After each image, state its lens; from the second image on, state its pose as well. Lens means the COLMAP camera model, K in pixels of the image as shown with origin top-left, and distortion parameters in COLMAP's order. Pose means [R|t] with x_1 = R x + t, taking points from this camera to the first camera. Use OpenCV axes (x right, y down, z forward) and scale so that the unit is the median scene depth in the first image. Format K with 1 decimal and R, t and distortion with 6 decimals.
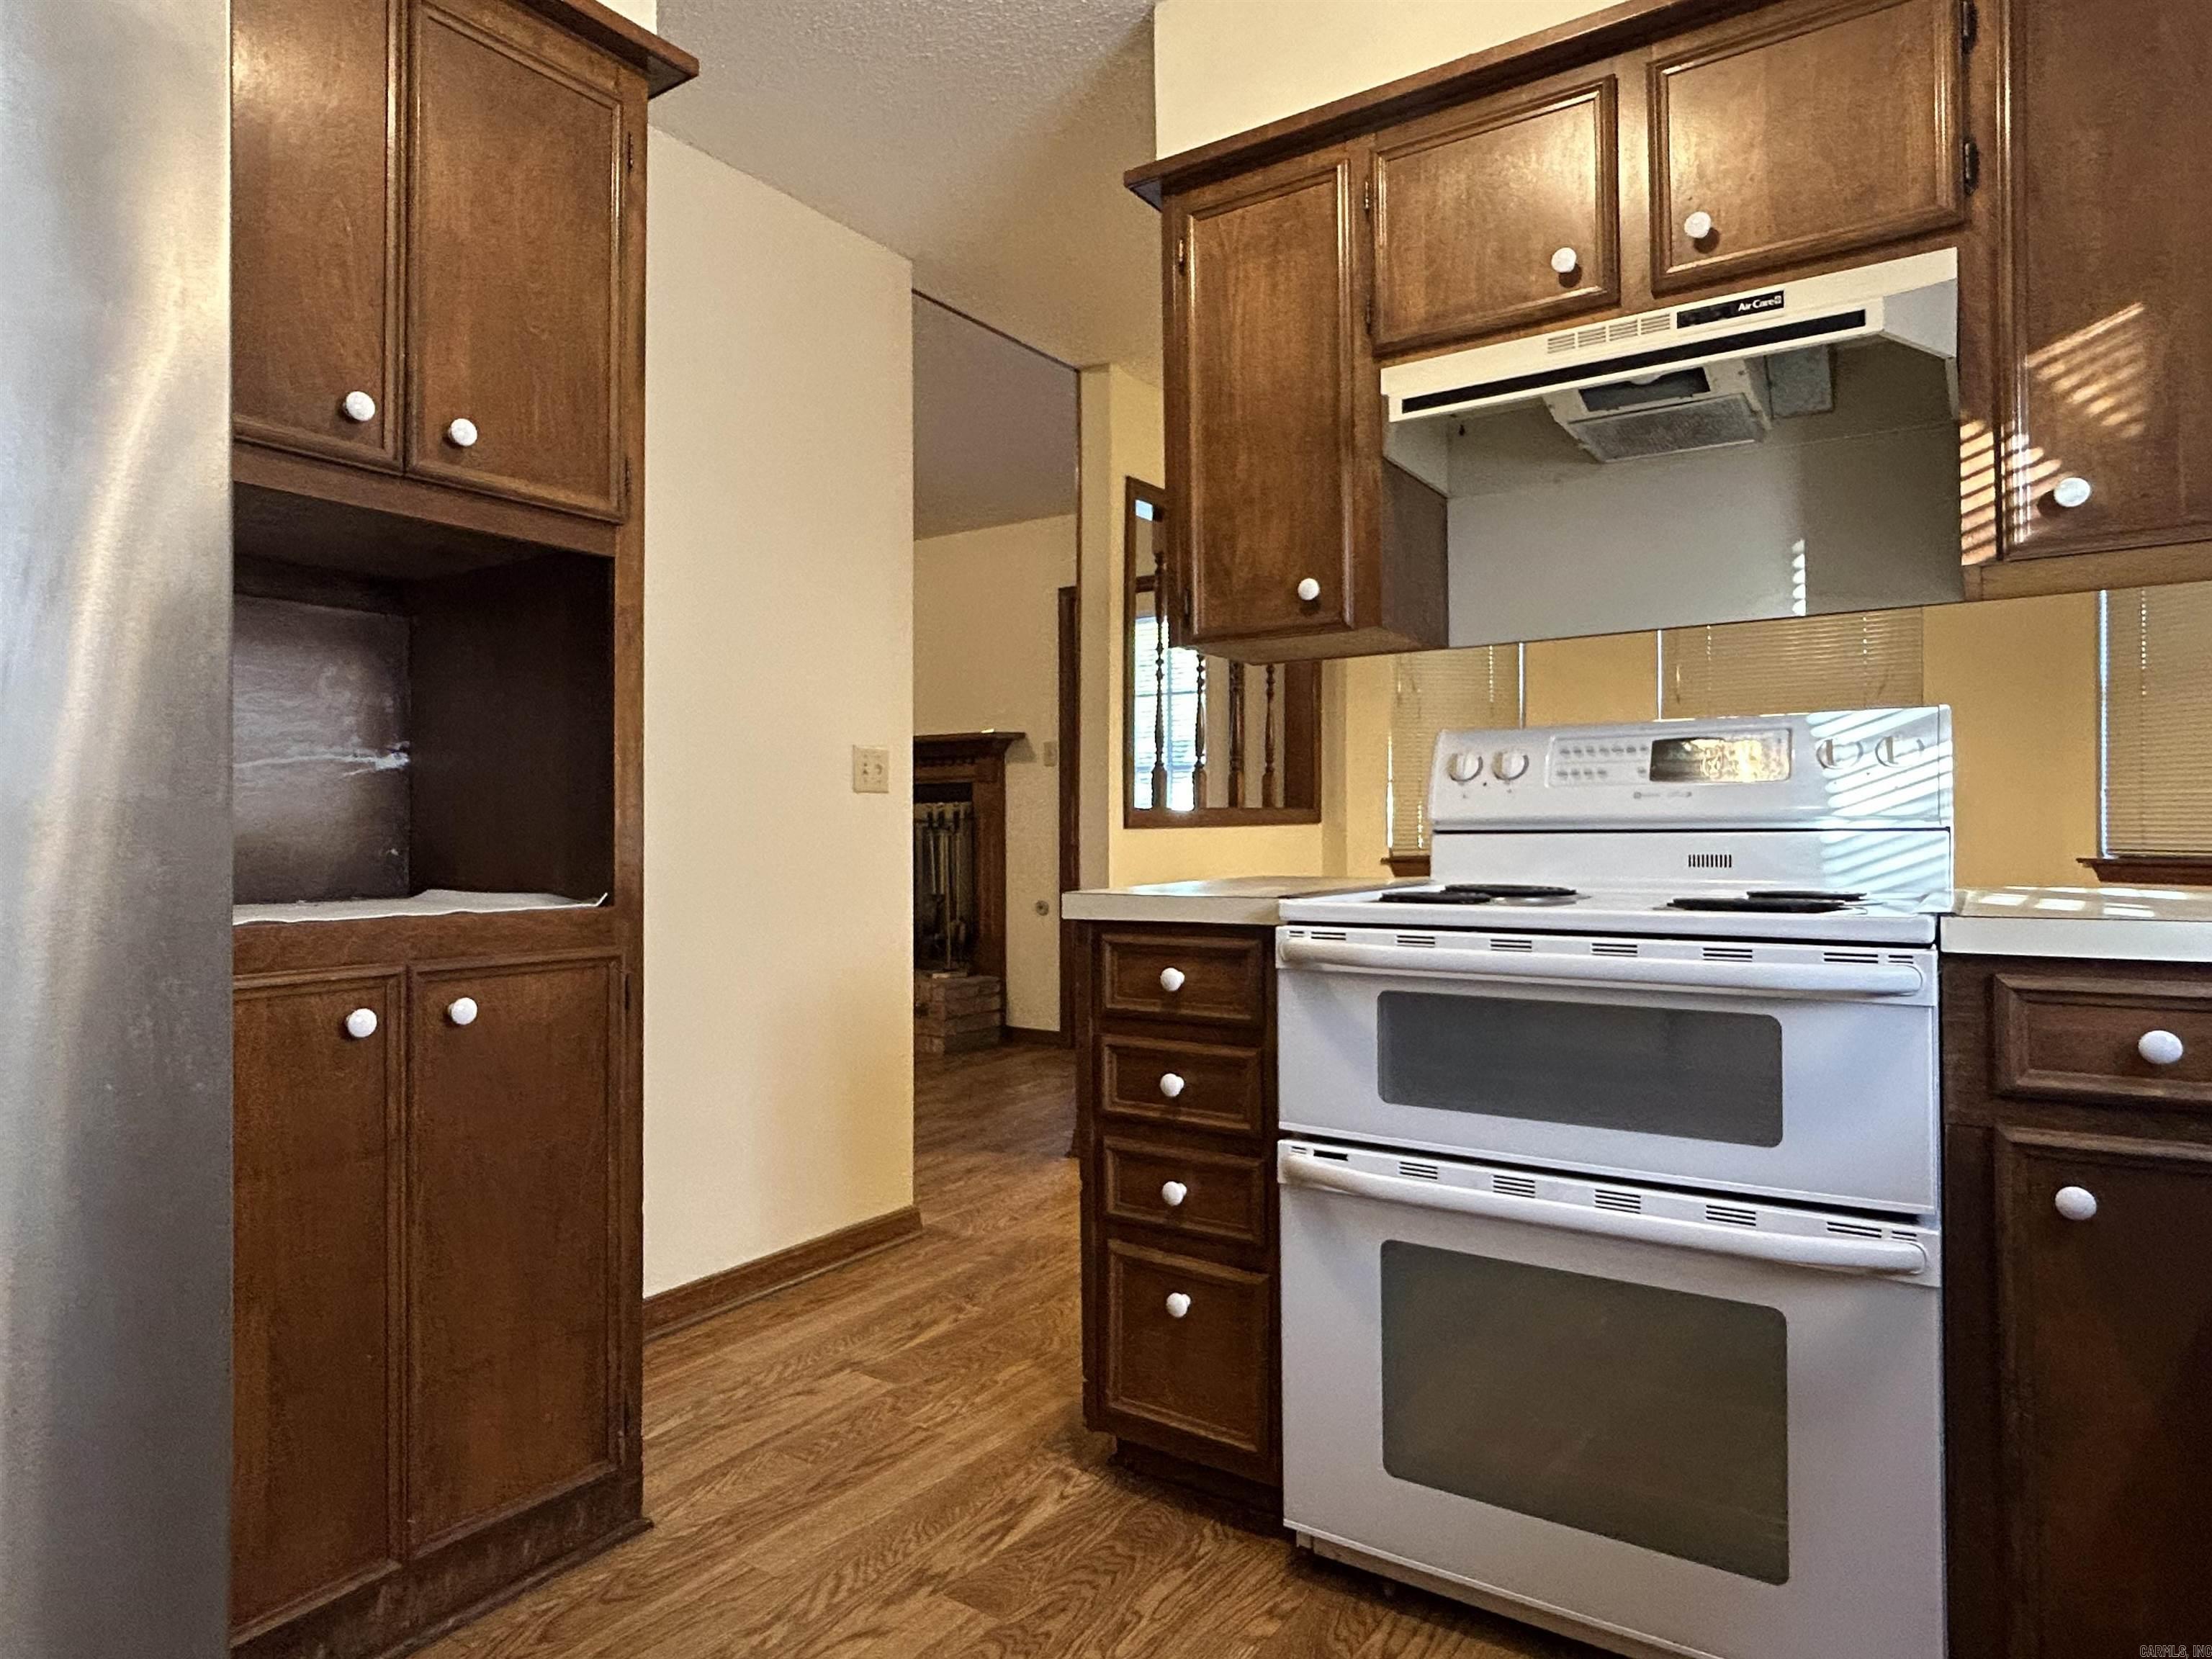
lens RADIAL K [[1313.2, 0, 1107.3], [0, 1313.2, 823.0], [0, 0, 1]] dist [0.001635, -0.001602]
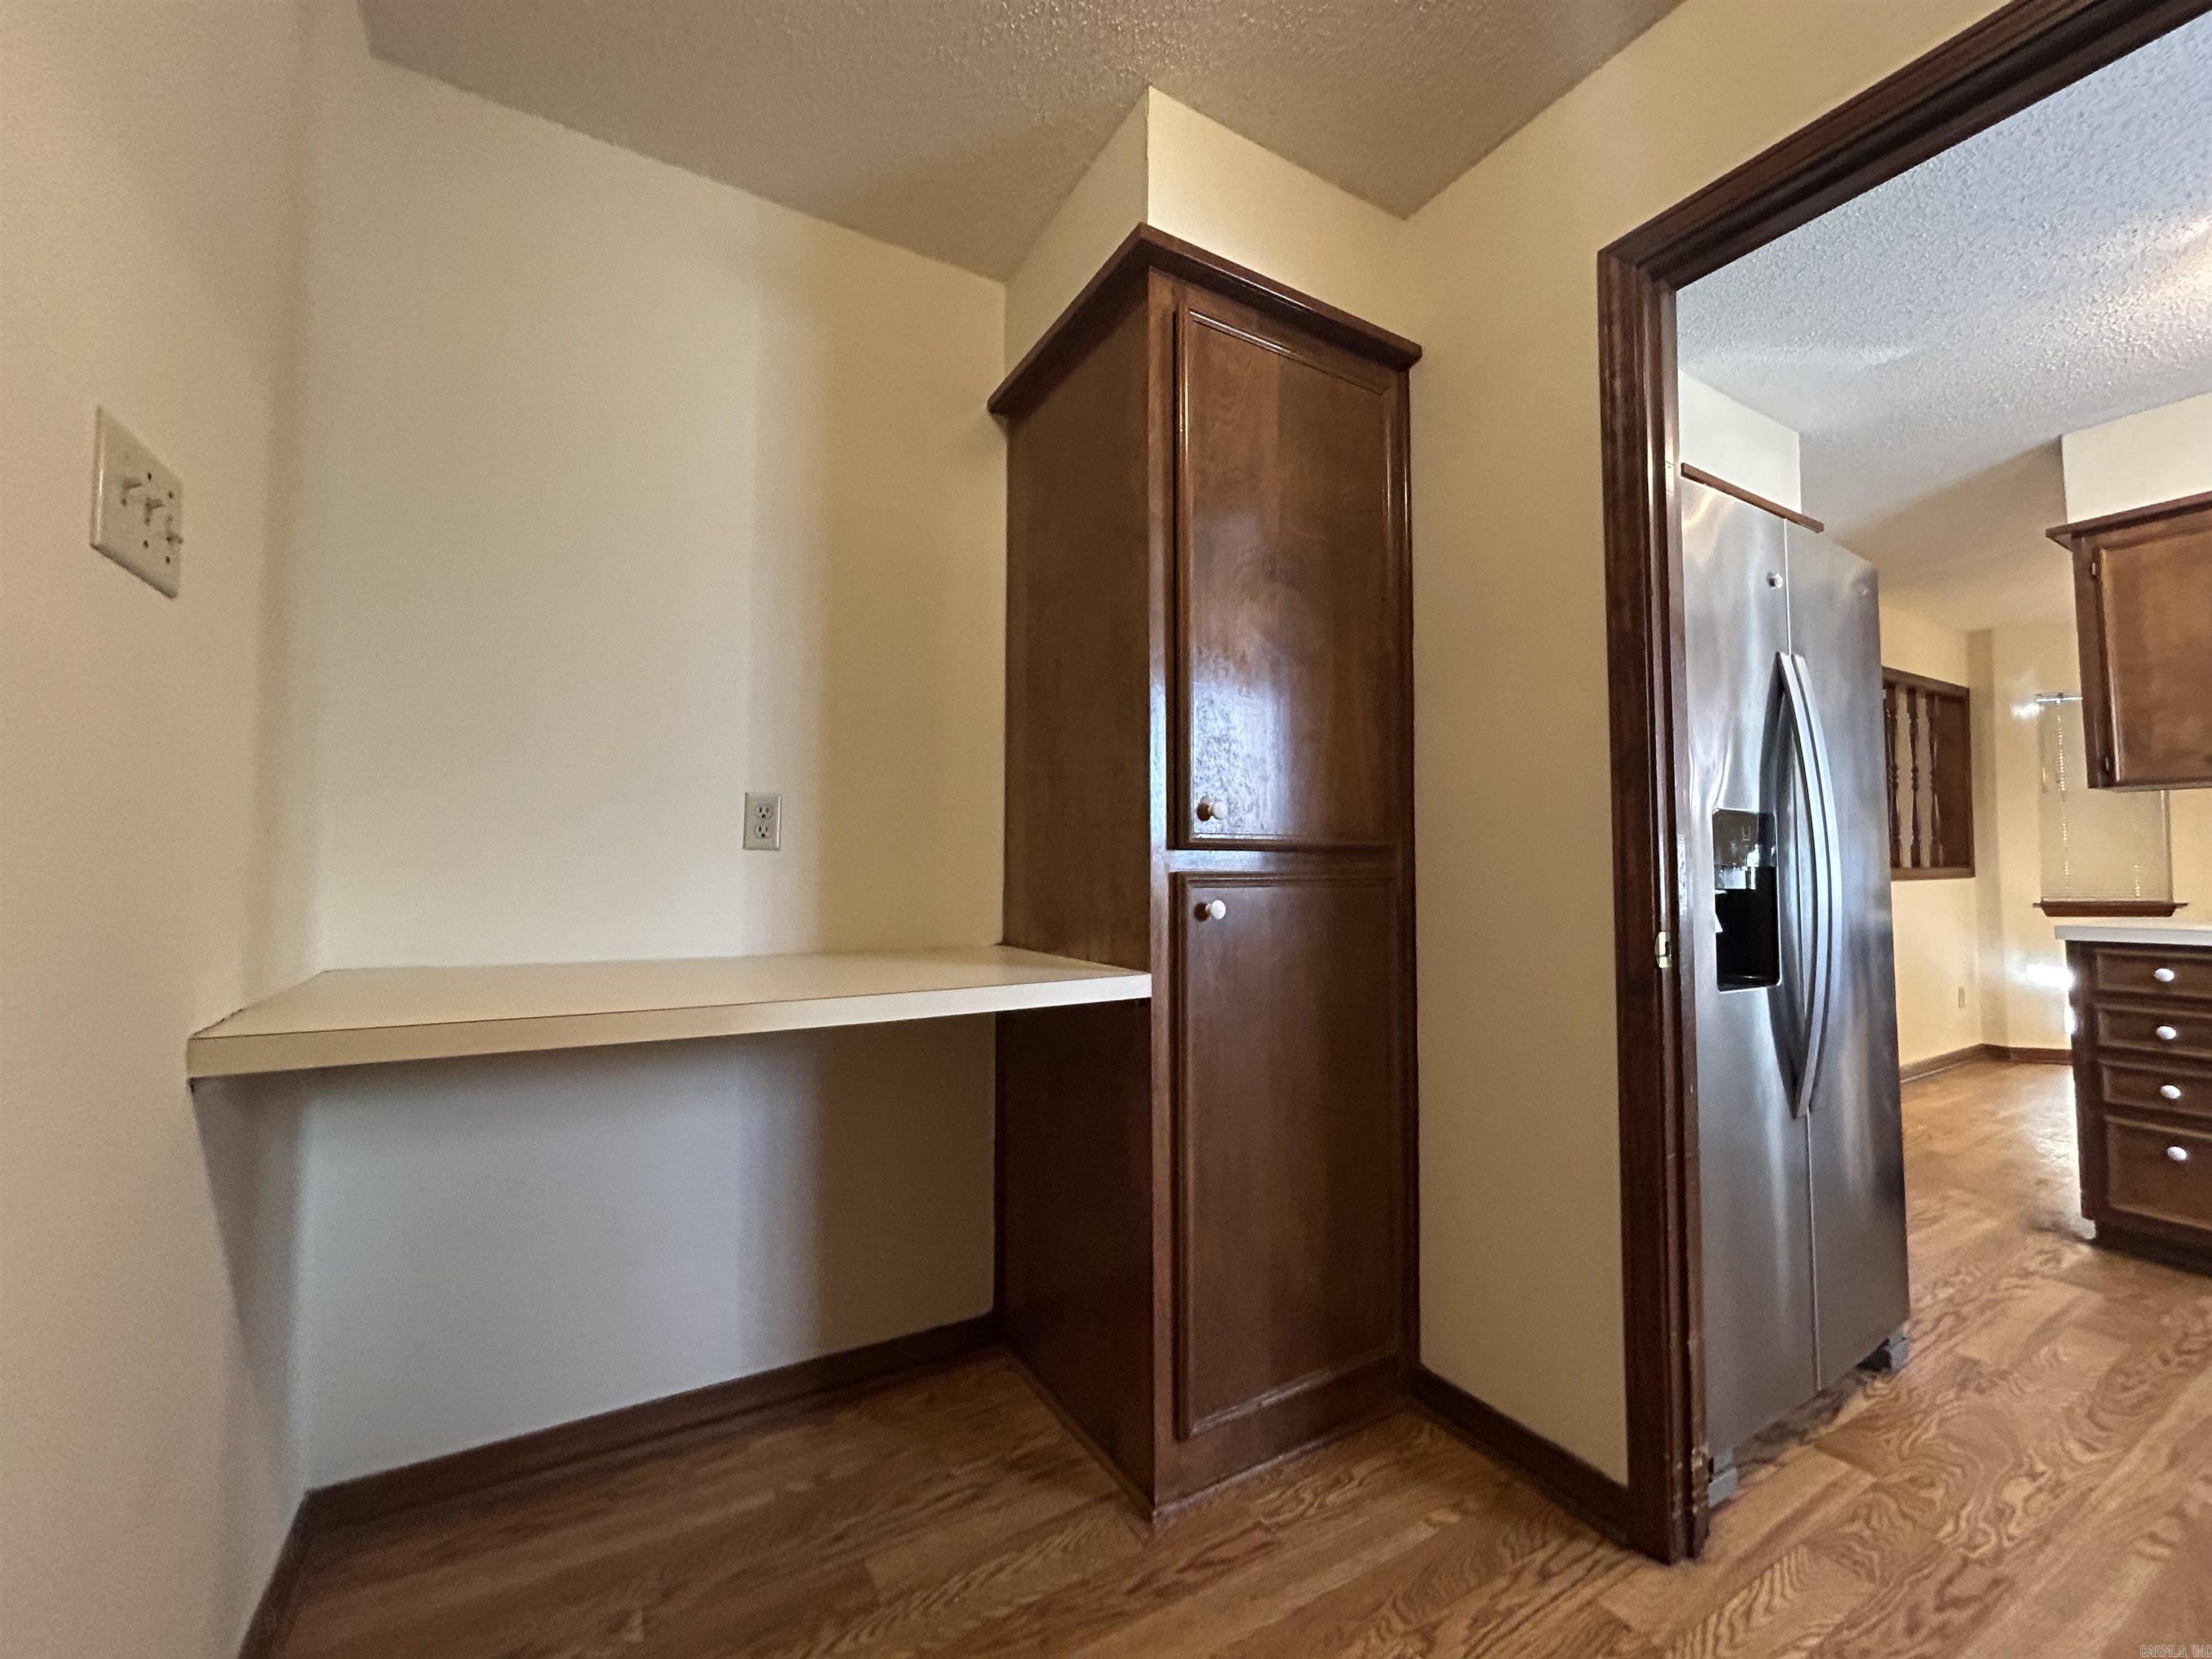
lens RADIAL K [[891.6, 0, 1108.0], [0, 891.6, 836.6], [0, 0, 1]] dist [0.001336, 0.000115]
pose [[0.903020, -0.018542, -0.429199, -0.722472], [0.003523, 0.999354, -0.035763, -0.034948], [0.429585, 0.030783, 0.902502, -0.750470]]
